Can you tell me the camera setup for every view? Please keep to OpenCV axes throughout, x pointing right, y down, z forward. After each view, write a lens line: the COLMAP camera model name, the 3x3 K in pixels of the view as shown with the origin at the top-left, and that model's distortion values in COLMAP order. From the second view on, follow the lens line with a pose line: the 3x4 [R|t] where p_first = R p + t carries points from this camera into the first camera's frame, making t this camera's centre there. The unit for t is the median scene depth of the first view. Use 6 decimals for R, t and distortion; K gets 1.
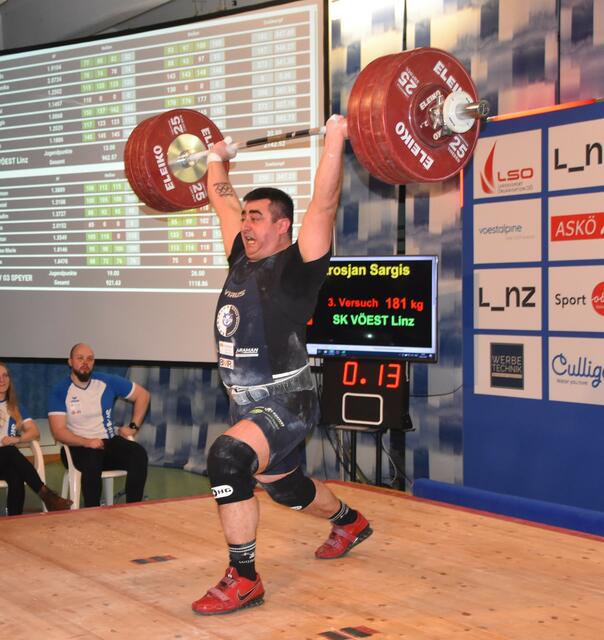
lens RADIAL K [[1142.4, 0, 295.8], [0, 1142.4, 324.7], [0, 0, 1]] dist [0.046052, 0.000000]
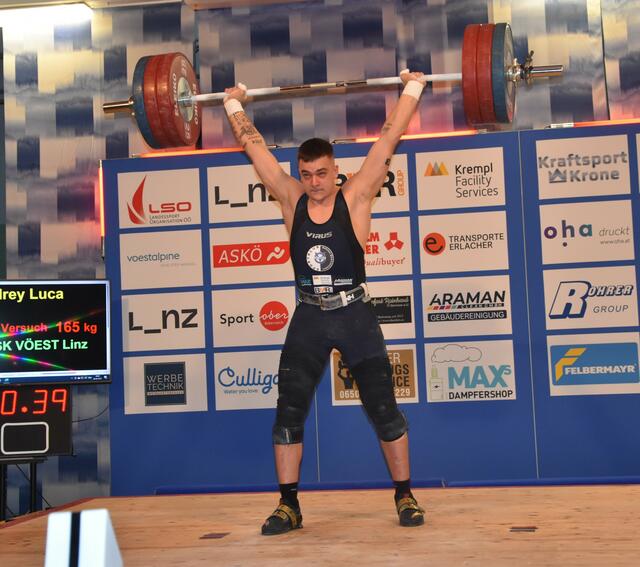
lens RADIAL K [[1172.3, 0, 352.1], [0, 1172.3, 286.5], [0, 0, 1]] dist [0.107350, 0.000000]
pose [[0.707665, 0.016473, 0.706356, -0.460064], [0.056350, 0.995228, -0.079664, 0.041779], [-0.704297, 0.096179, 0.703360, 0.090965]]
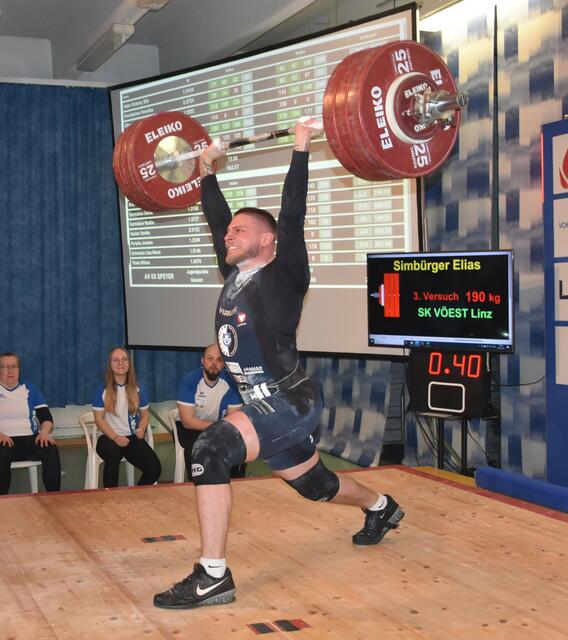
lens RADIAL K [[1013.5, 0, 260.9], [0, 1013.5, 310.5], [0, 0, 1]] dist [-0.023627, 0.000000]
pose [[0.973895, -0.005522, -0.226930, 0.105210], [0.004656, 0.999980, -0.004352, -0.002920], [0.226949, 0.003181, 0.973901, 0.054870]]
